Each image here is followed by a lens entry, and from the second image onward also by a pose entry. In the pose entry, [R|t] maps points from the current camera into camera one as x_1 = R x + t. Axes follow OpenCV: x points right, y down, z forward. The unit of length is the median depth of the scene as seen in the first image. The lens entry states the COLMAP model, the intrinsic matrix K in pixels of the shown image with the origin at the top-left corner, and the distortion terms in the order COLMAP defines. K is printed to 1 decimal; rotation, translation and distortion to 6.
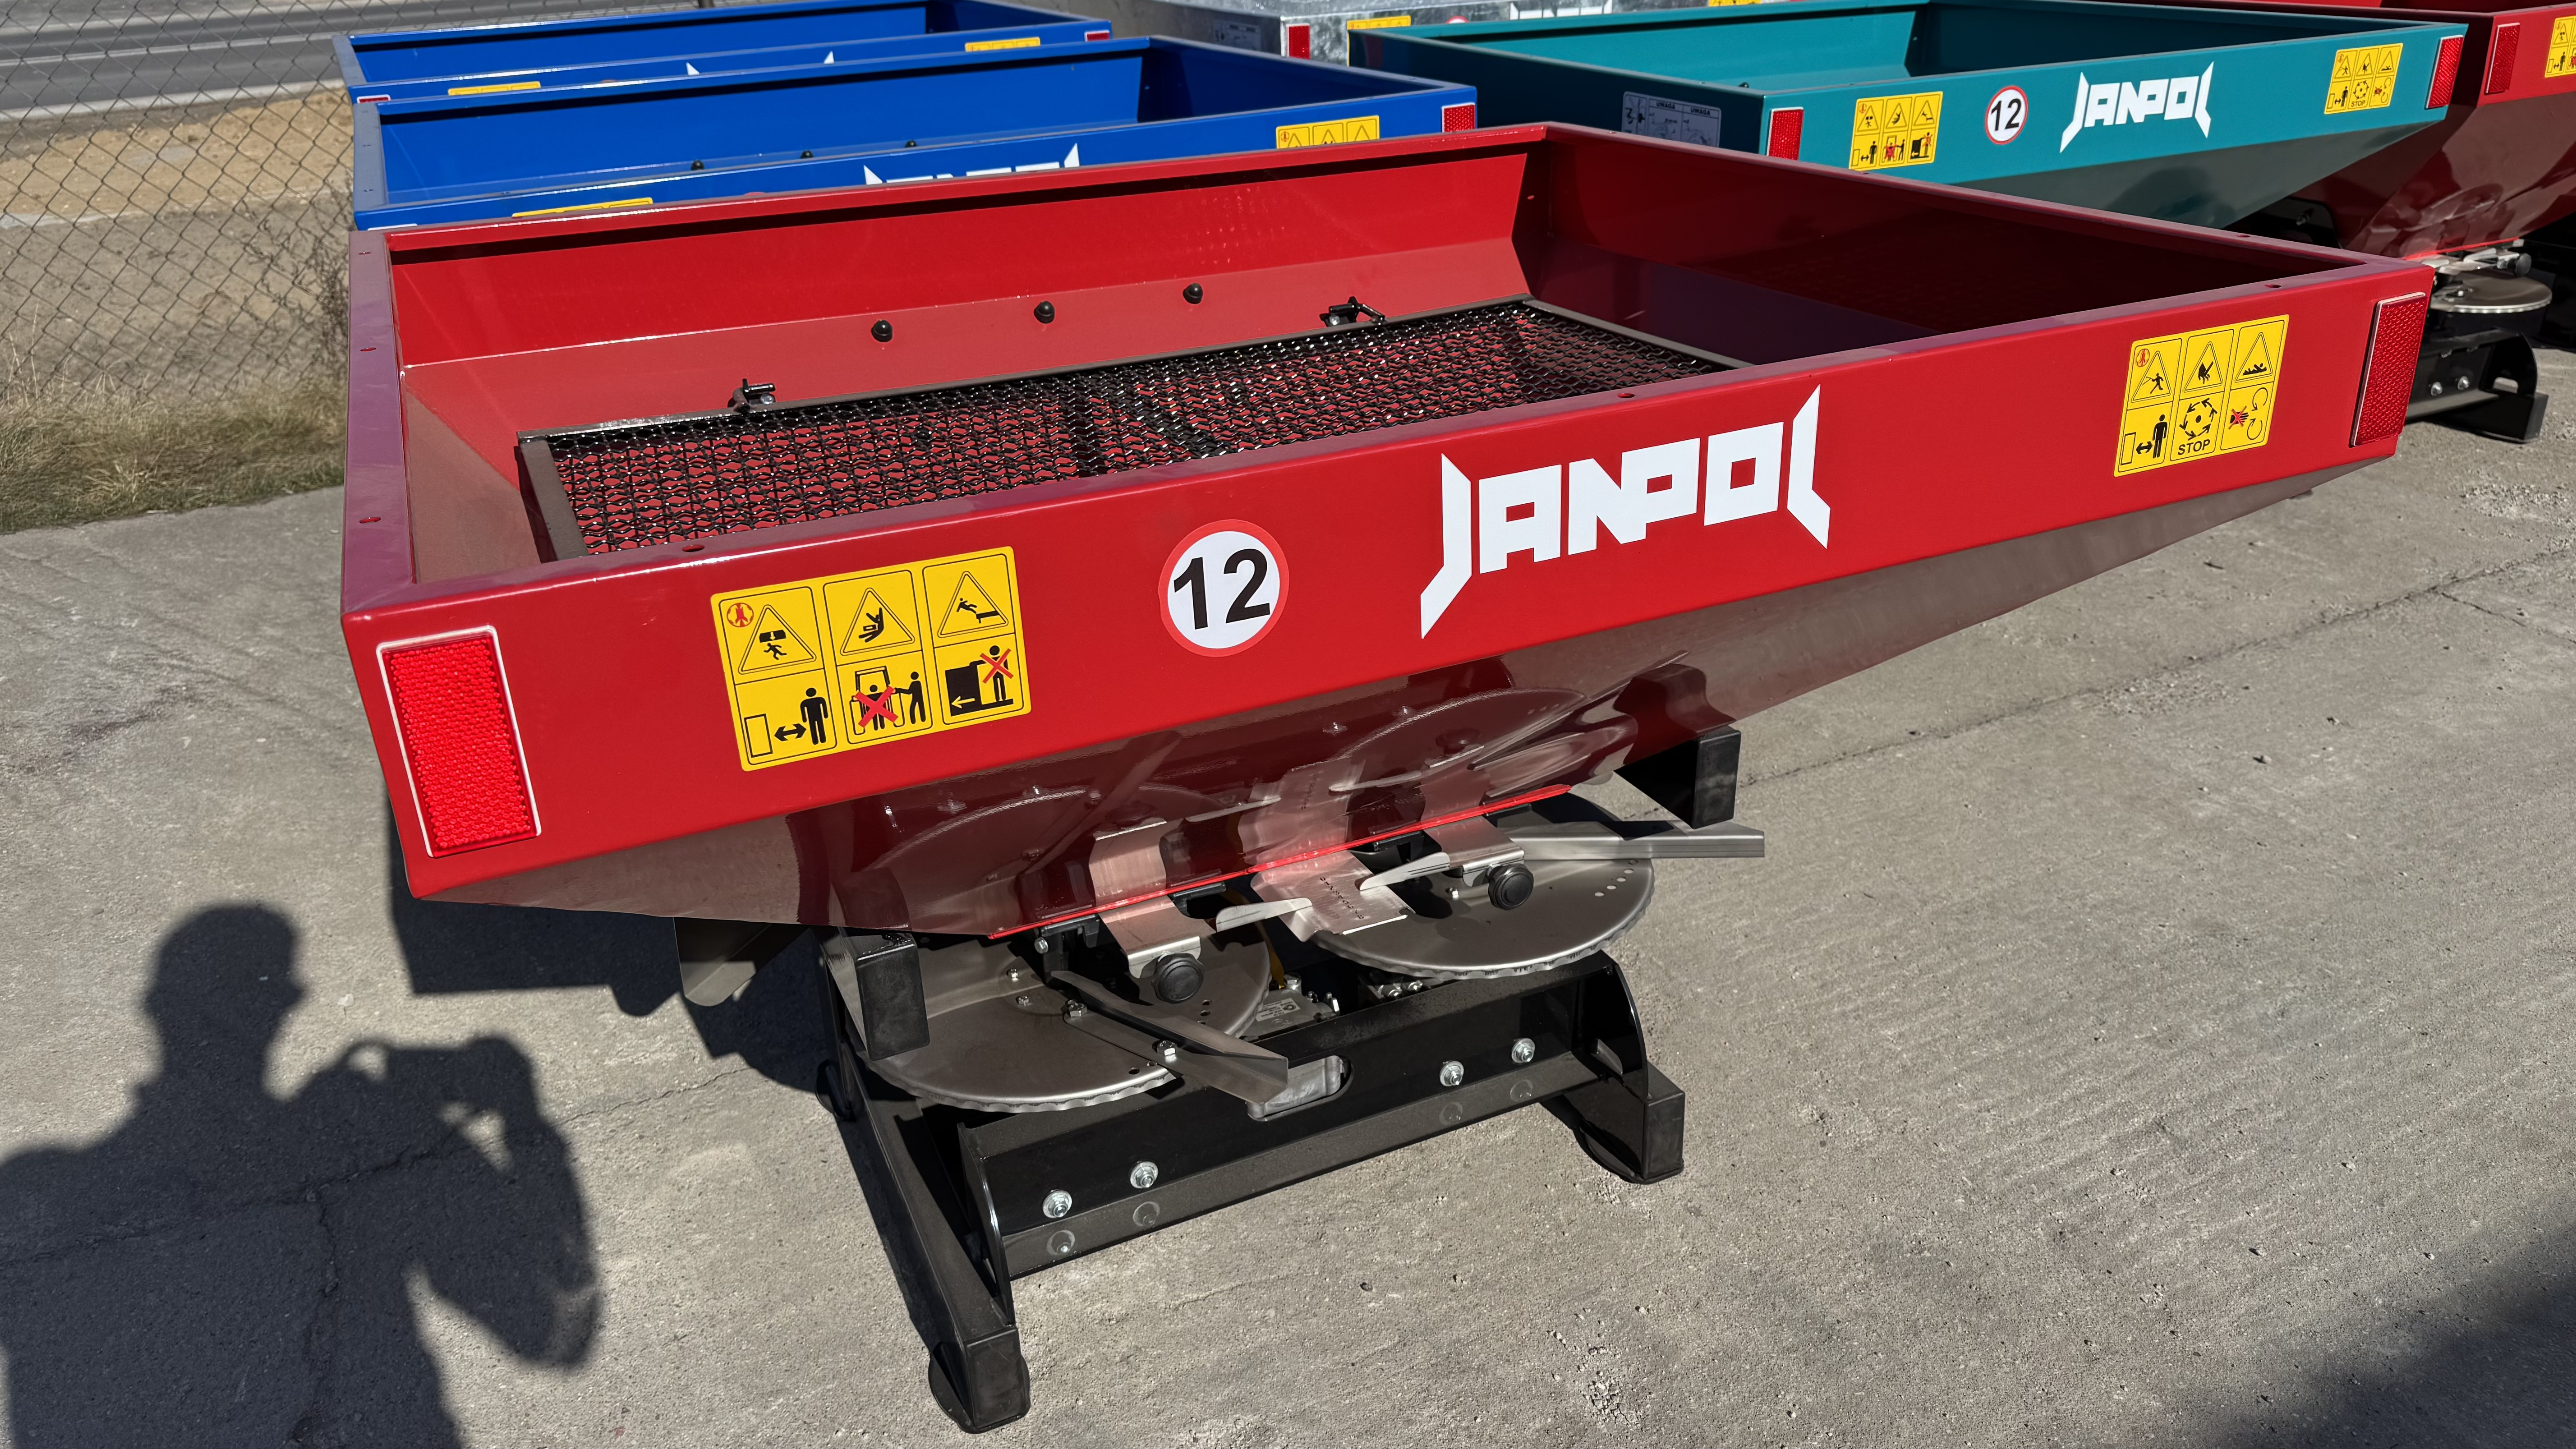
lens RADIAL K [[1877.5, 0, 1303.1], [0, 1877.5, 720.1], [0, 0, 1]] dist [0.221997, -0.558400]
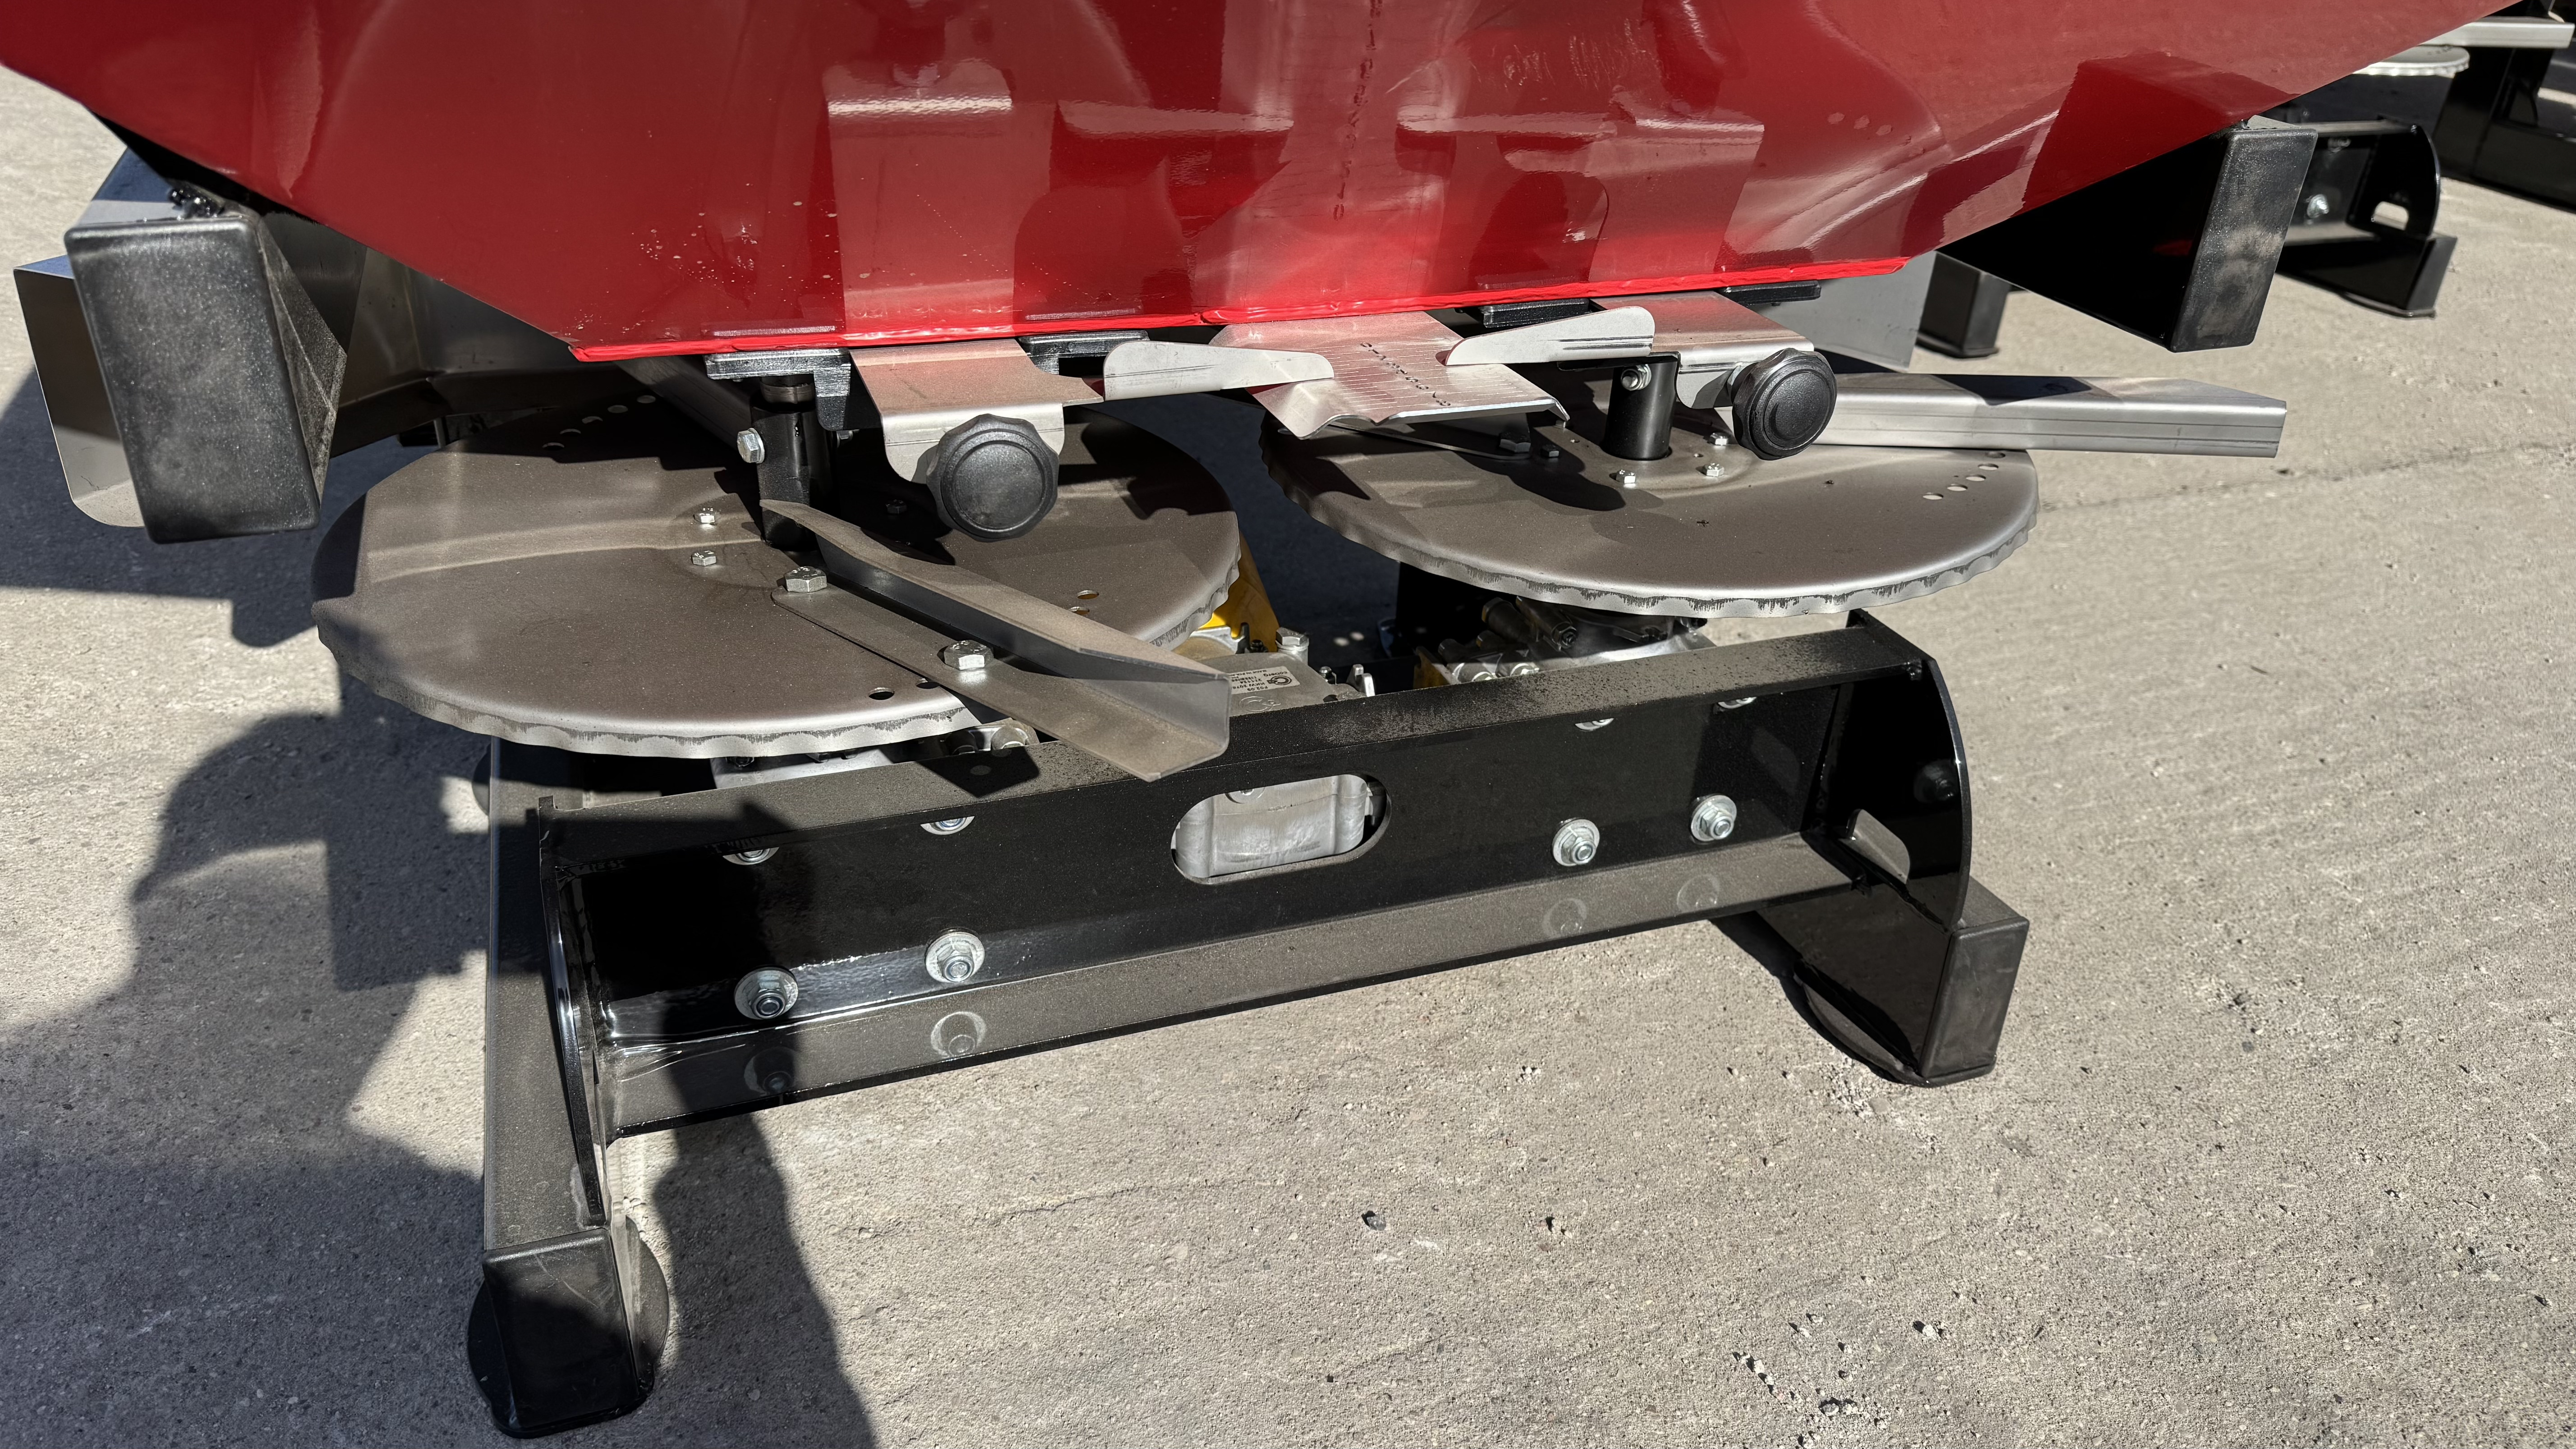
lens RADIAL K [[1821.7, 0, 1288.0], [0, 1821.7, 724.5], [0, 0, 1]] dist [0.100504, -0.142732]
pose [[0.994109, 0.099319, -0.043385, 0.017949], [-0.096797, 0.993682, 0.056797, 0.136118], [0.048752, -0.052263, 0.997443, 0.502860]]
